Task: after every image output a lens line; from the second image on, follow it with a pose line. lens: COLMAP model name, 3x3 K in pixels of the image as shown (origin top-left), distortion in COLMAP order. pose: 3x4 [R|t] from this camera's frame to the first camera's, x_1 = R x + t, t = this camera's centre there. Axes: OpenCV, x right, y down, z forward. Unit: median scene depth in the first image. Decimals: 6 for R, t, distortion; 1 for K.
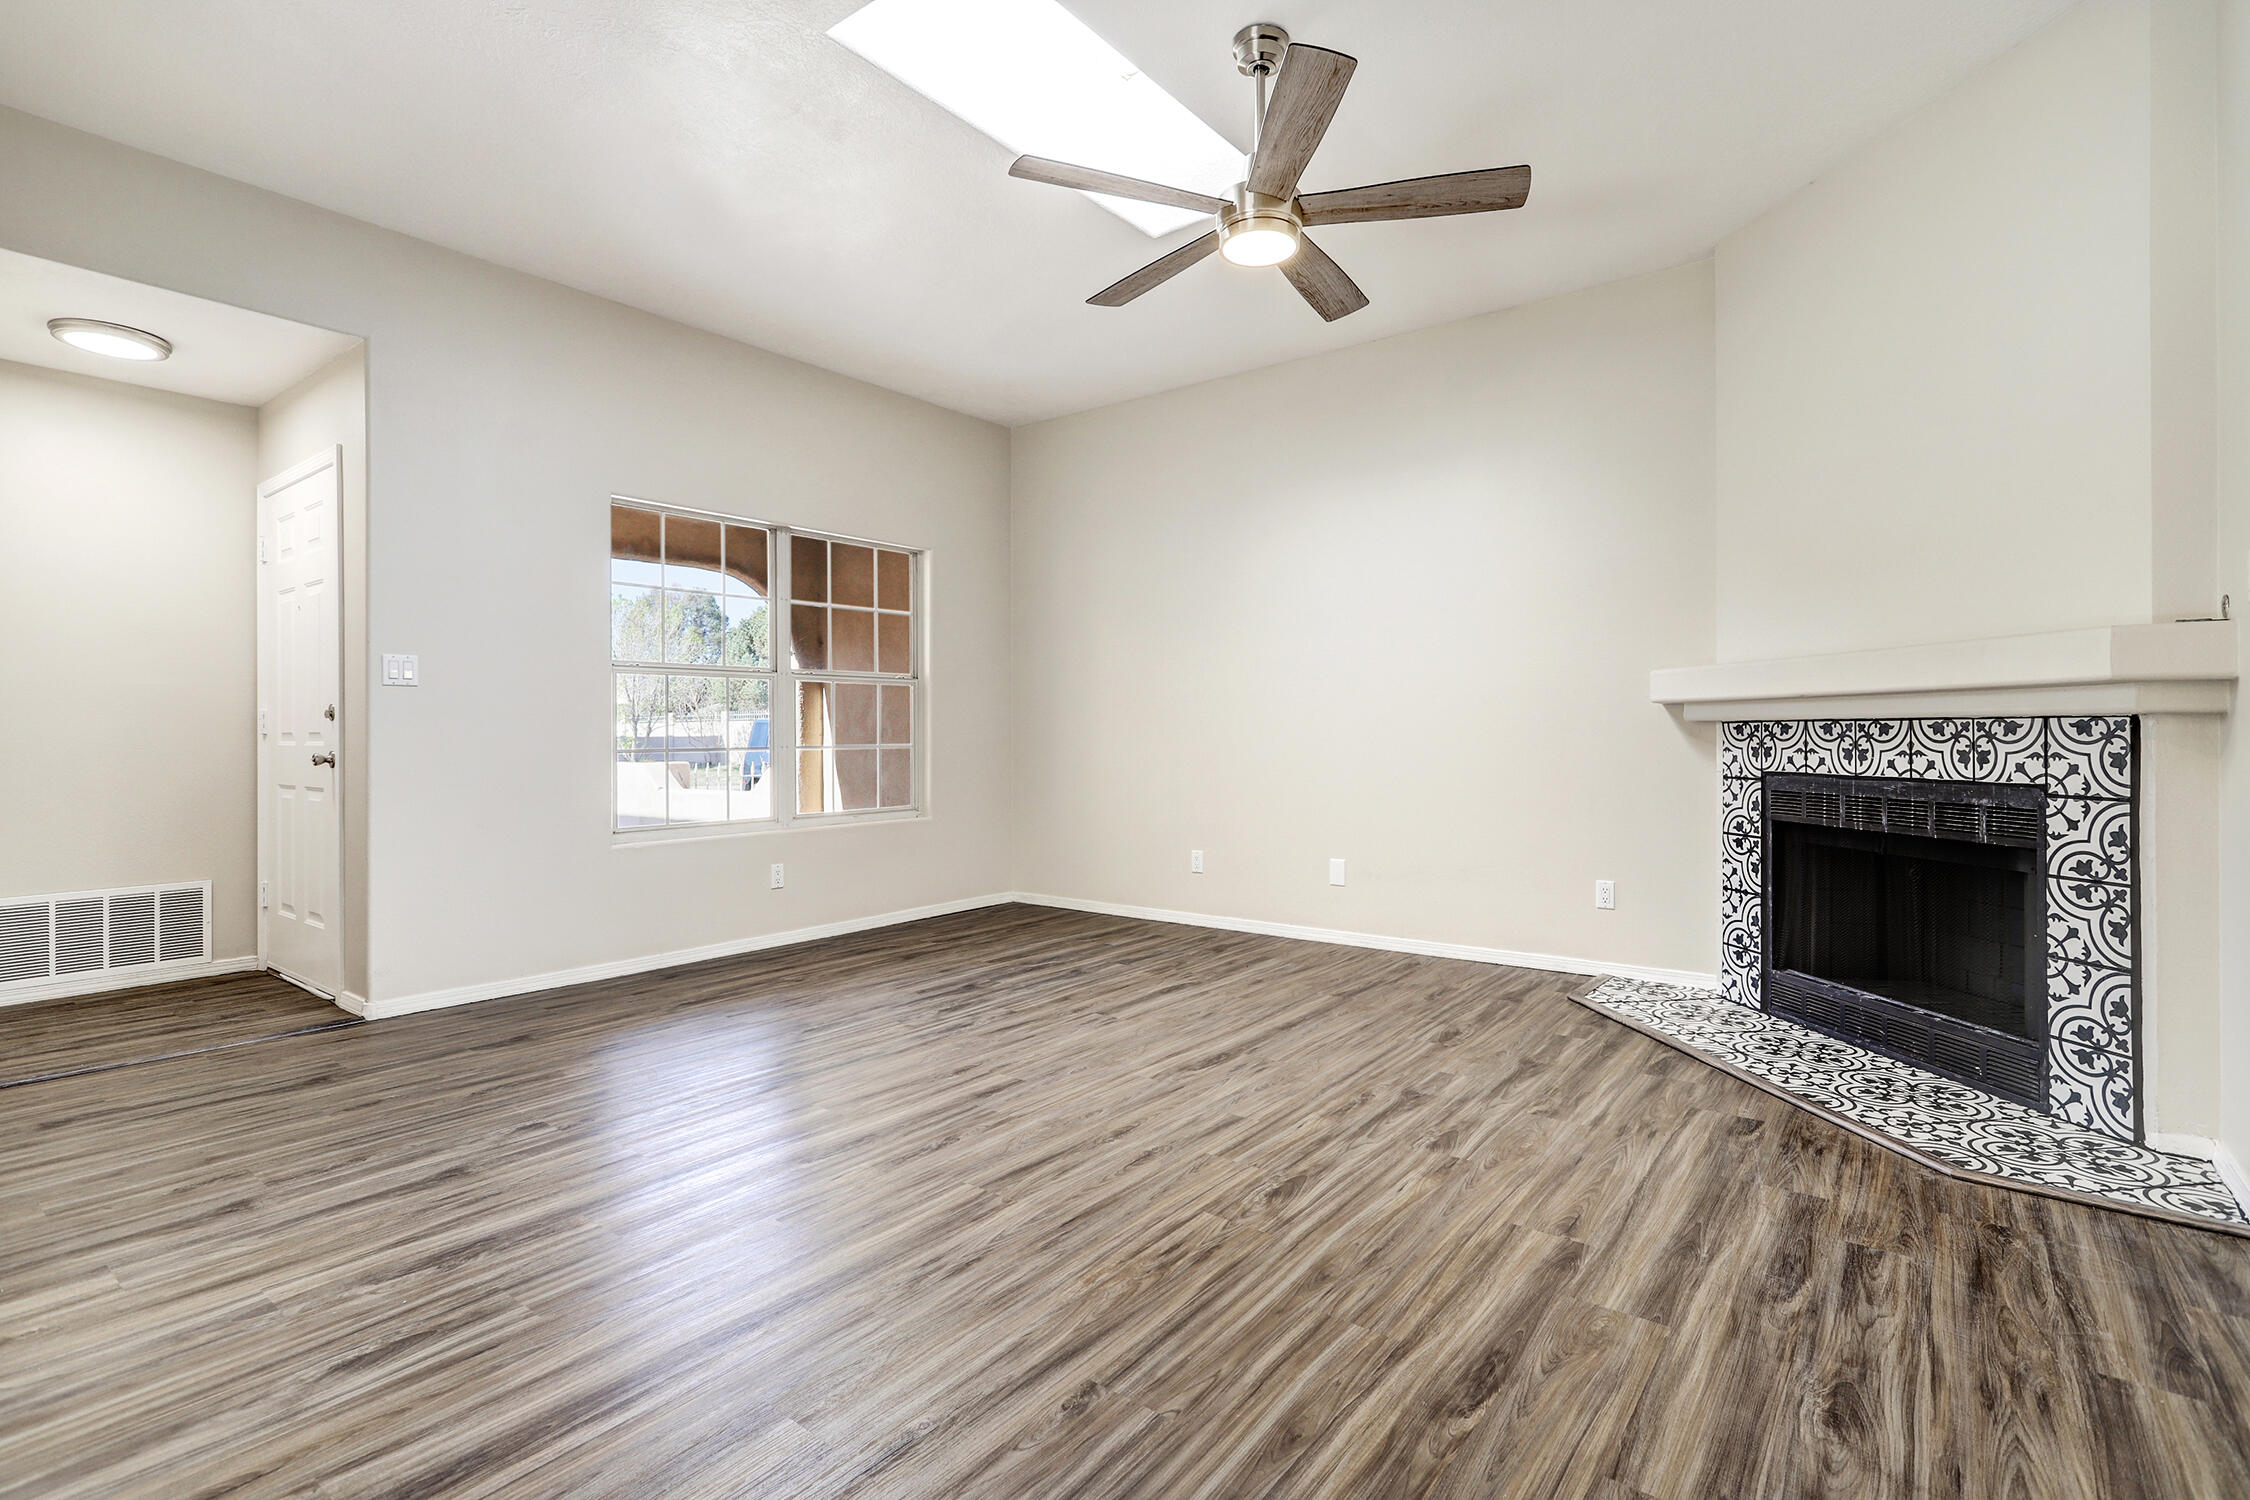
lens RADIAL K [[1065.7, 0, 1116.6], [0, 1065.7, 734.4], [0, 0, 1]] dist [-0.000734, 0.001609]
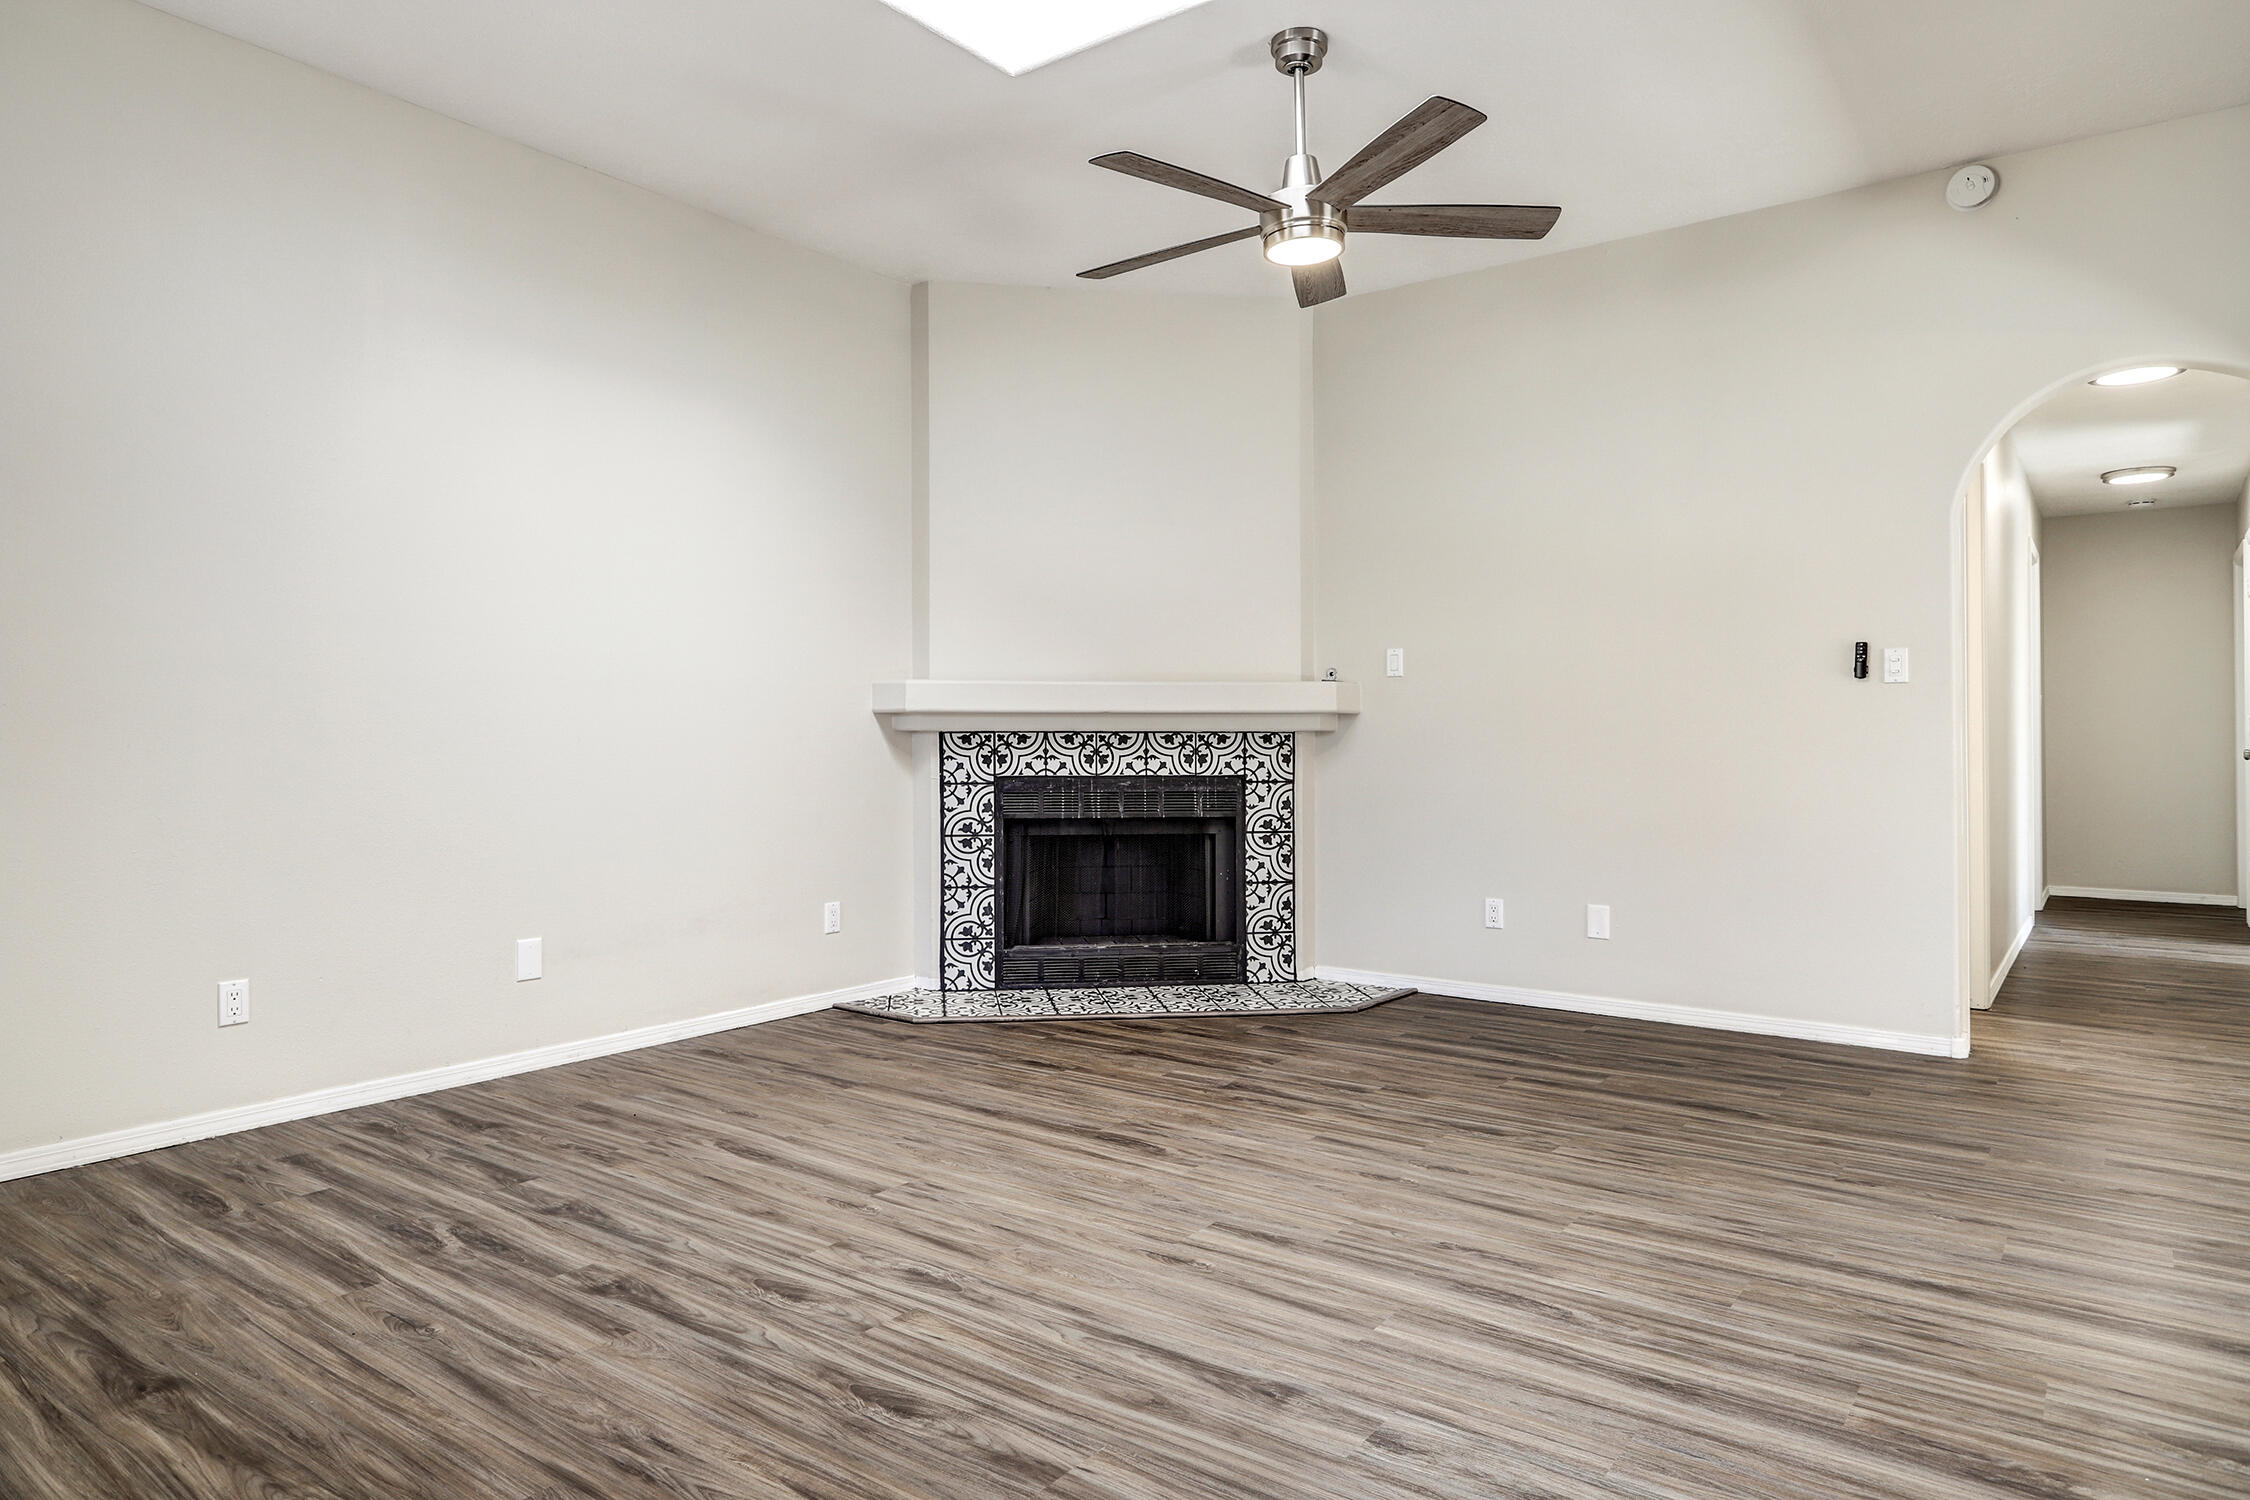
lens RADIAL K [[1347.9, 0, 1130.2], [0, 1347.9, 731.2], [0, 0, 1]] dist [-0.002895, -0.000563]
pose [[-0.022714, 0.010922, 0.999682, -1.129287], [0.001546, 0.999940, -0.010890, 0.003498], [-0.999741, 0.001298, -0.022729, 1.219394]]
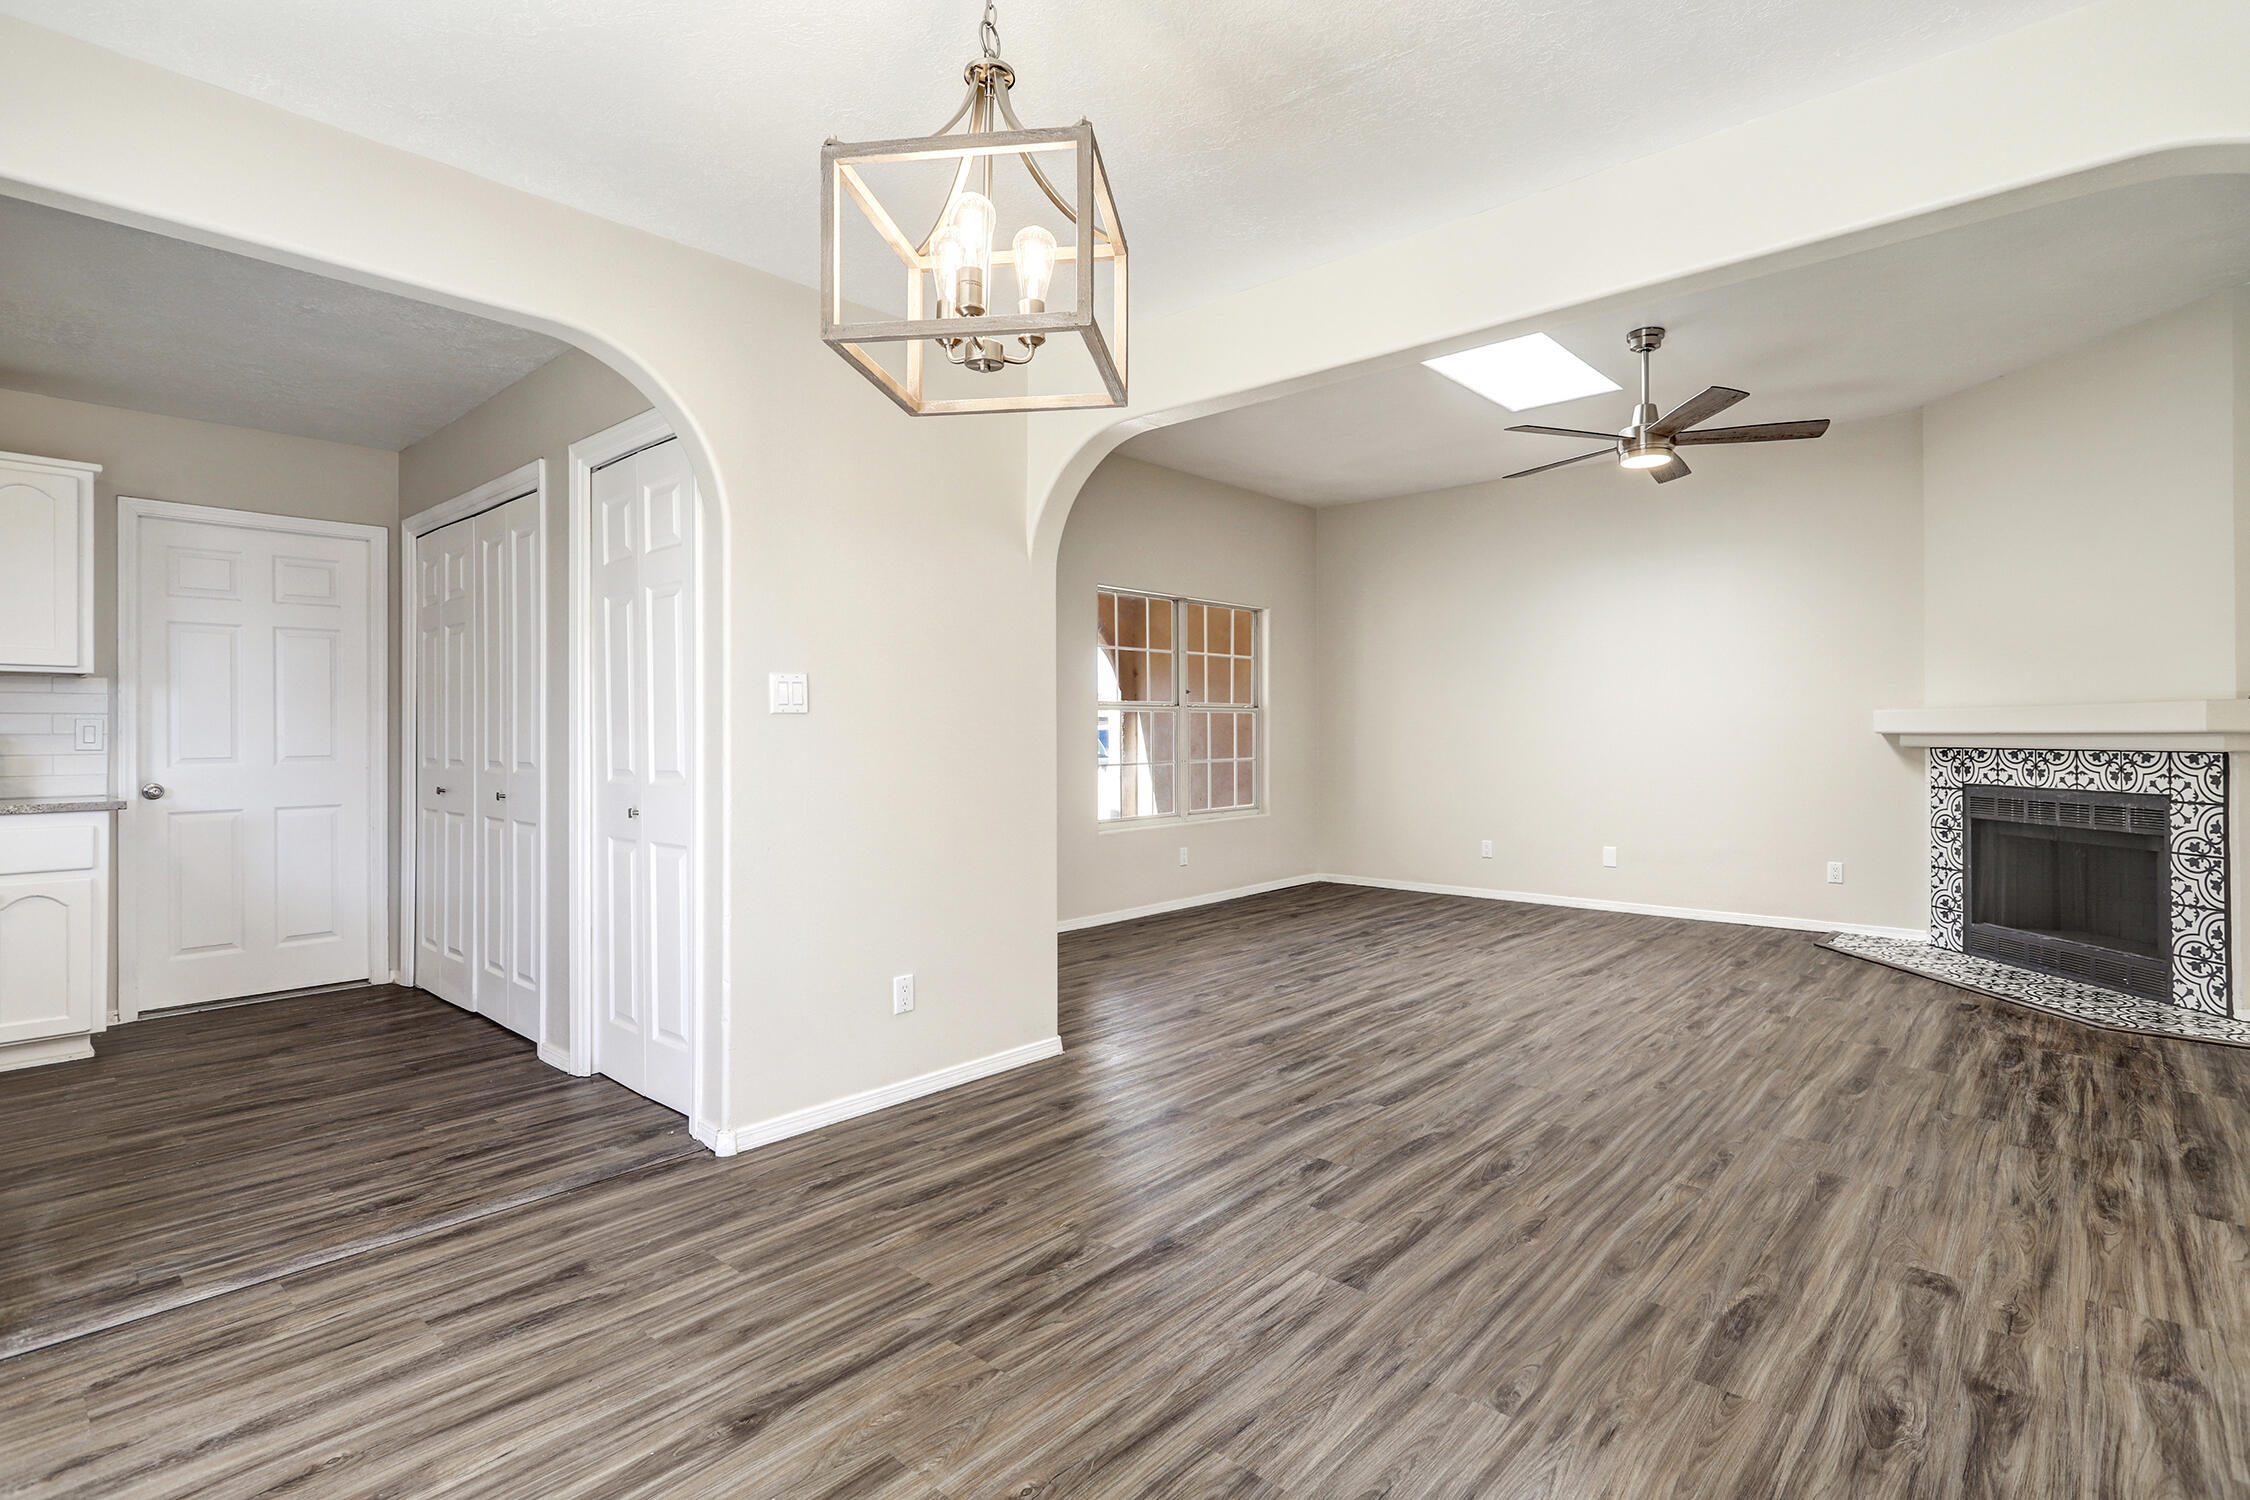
lens RADIAL K [[1088.0, 0, 1111.6], [0, 1088.0, 729.4], [0, 0, 1]] dist [0.003034, 0.000438]
pose [[0.996874, -0.000954, -0.079007, -0.558269], [0.000609, 0.999990, -0.004390, -0.043284], [0.079010, 0.004328, 0.996864, -0.730658]]
